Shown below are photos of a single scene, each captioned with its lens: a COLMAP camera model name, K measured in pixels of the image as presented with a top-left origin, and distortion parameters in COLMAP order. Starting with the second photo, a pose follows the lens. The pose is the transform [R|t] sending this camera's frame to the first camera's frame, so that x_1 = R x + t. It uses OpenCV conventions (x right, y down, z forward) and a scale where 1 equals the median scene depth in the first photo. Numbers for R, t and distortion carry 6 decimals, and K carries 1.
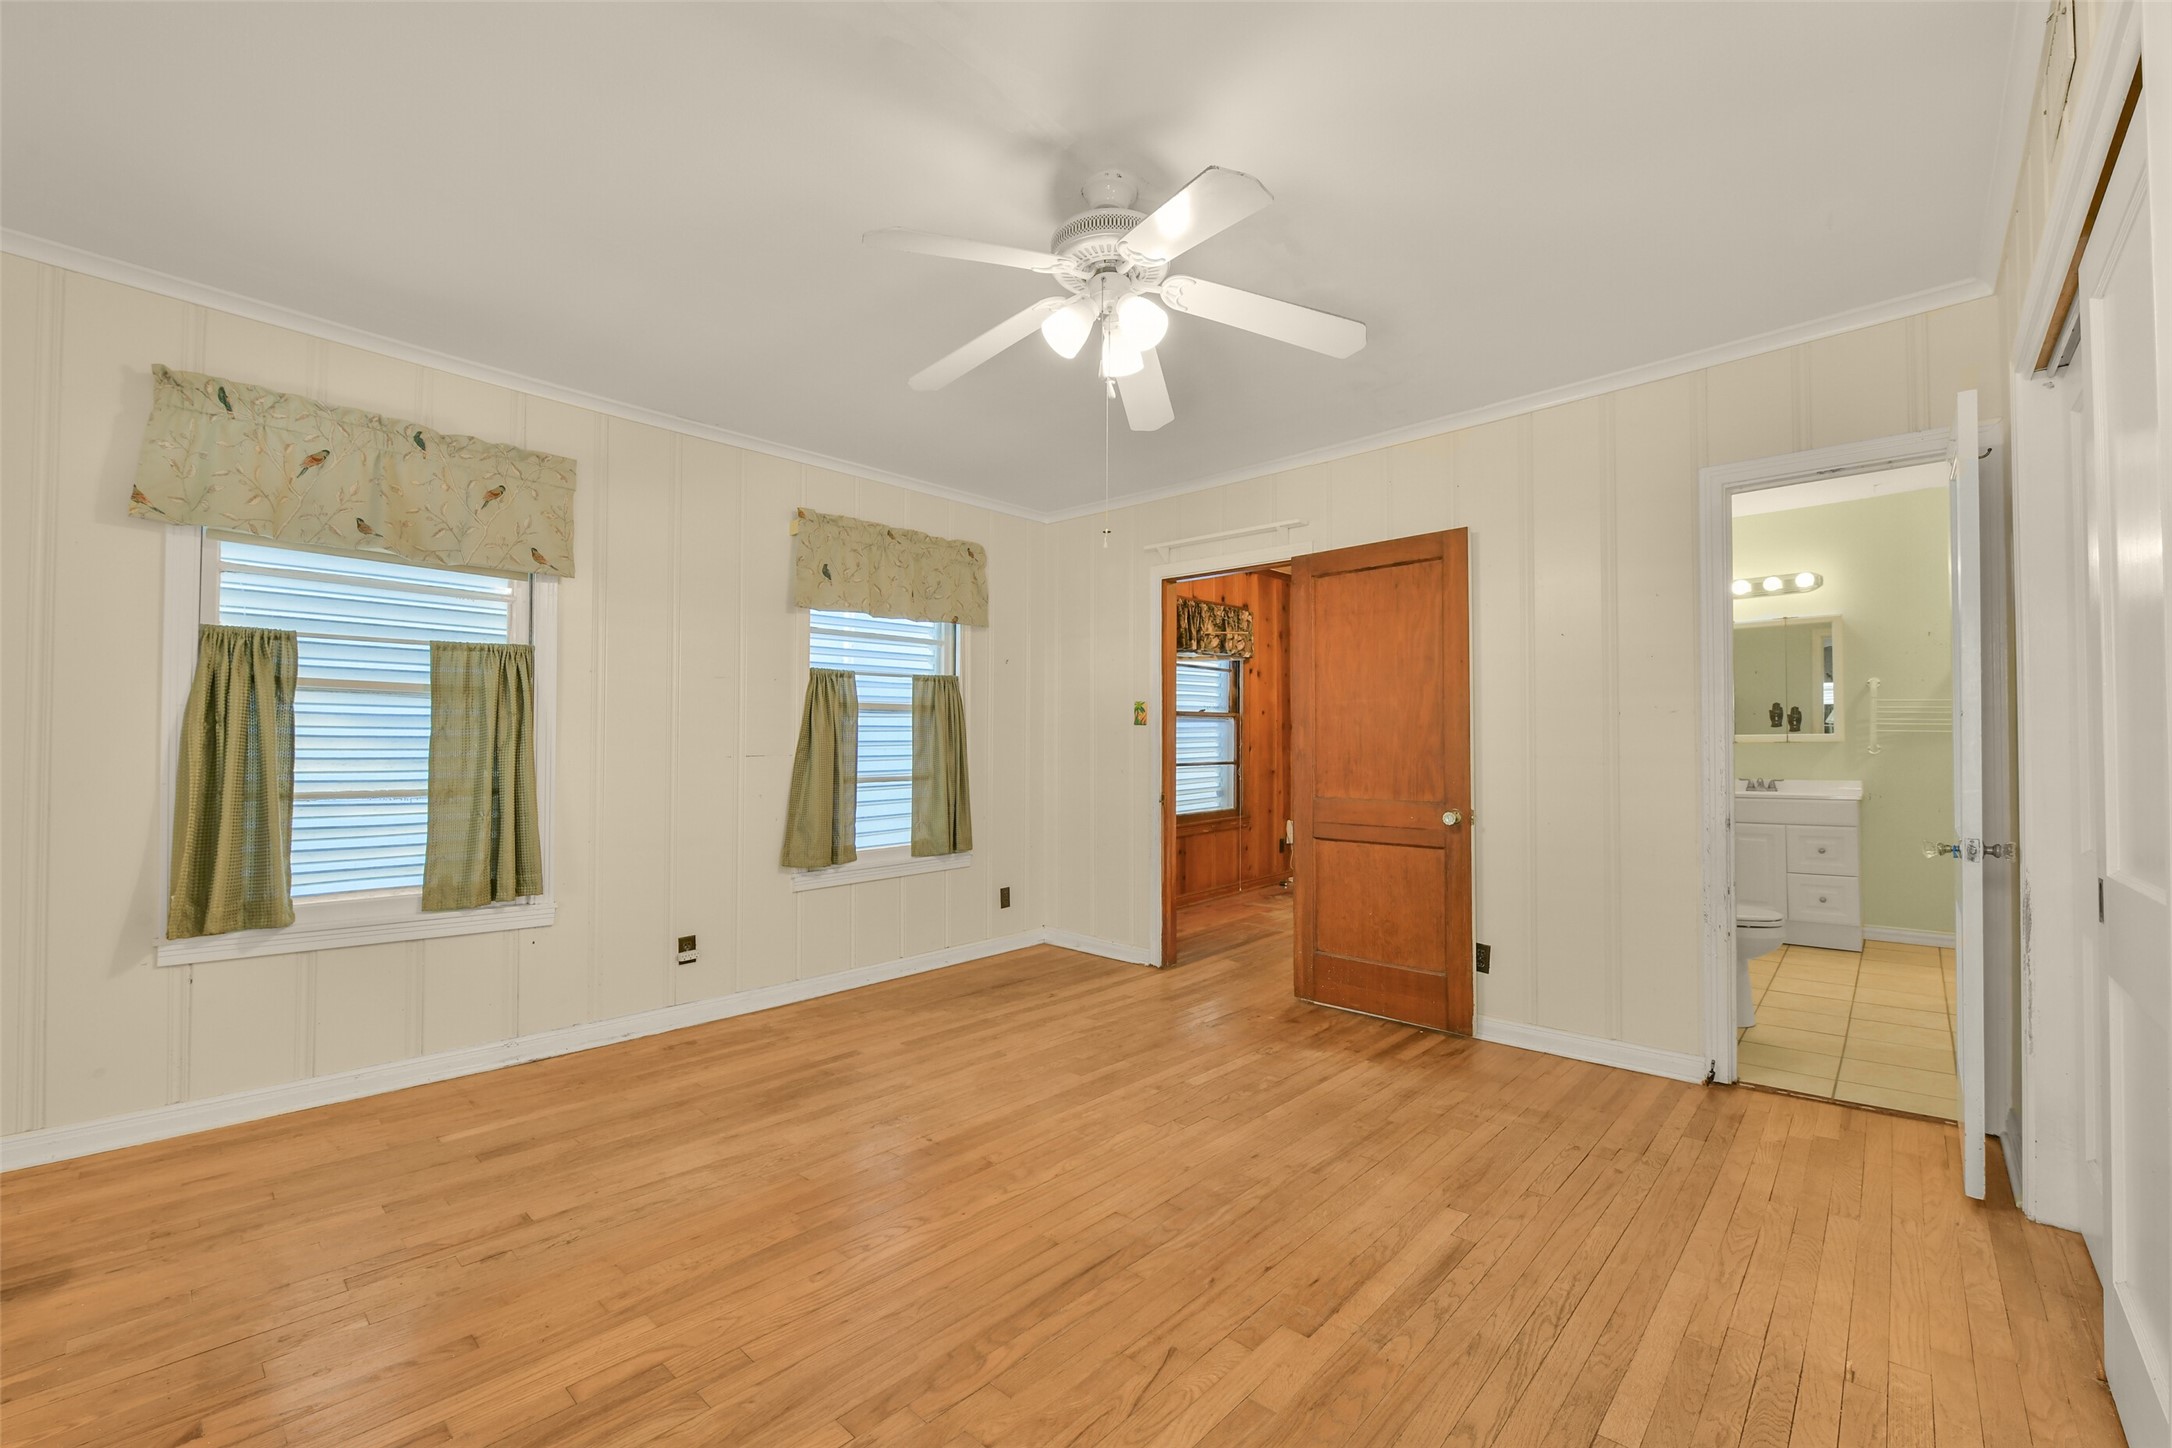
lens RADIAL K [[881.5, 0, 1080.5], [0, 881.5, 735.1], [0, 0, 1]] dist [-0.009821, -0.000092]
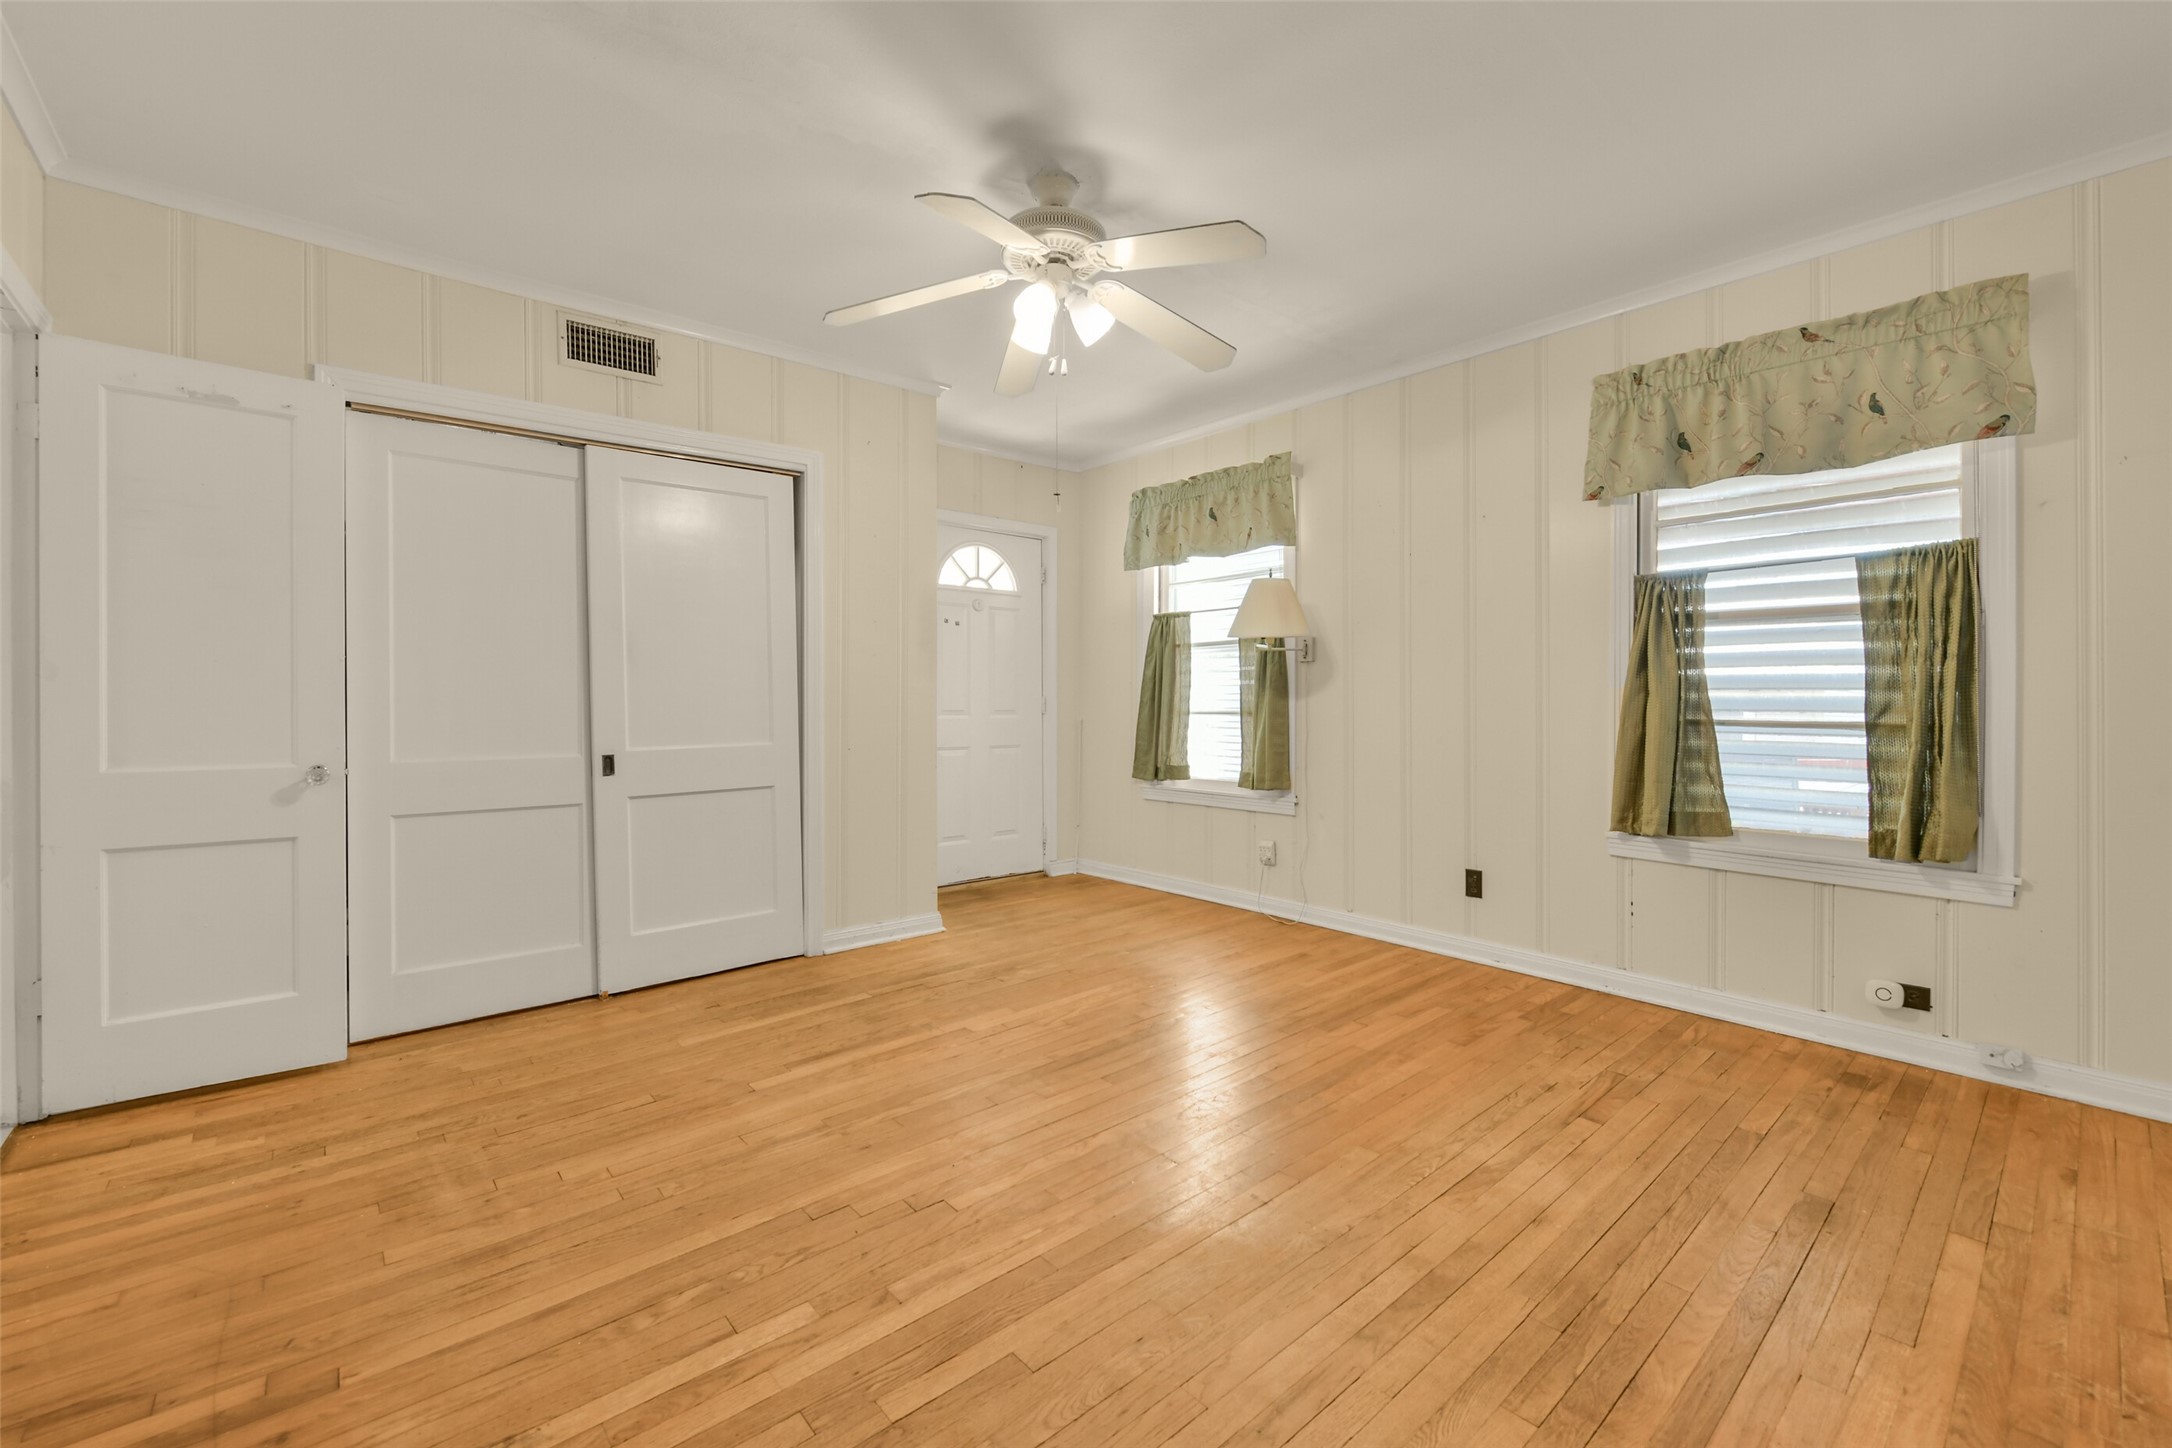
lens RADIAL K [[881.5, 0, 1091.1], [0, 881.5, 722.5], [0, 0, 1]] dist [-0.009821, -0.000092]
pose [[-0.995204, 0.000356, 0.097824, -0.112205], [-0.000111, 0.999989, -0.004775, 0.060590], [-0.097824, -0.004763, -0.995192, 1.862024]]
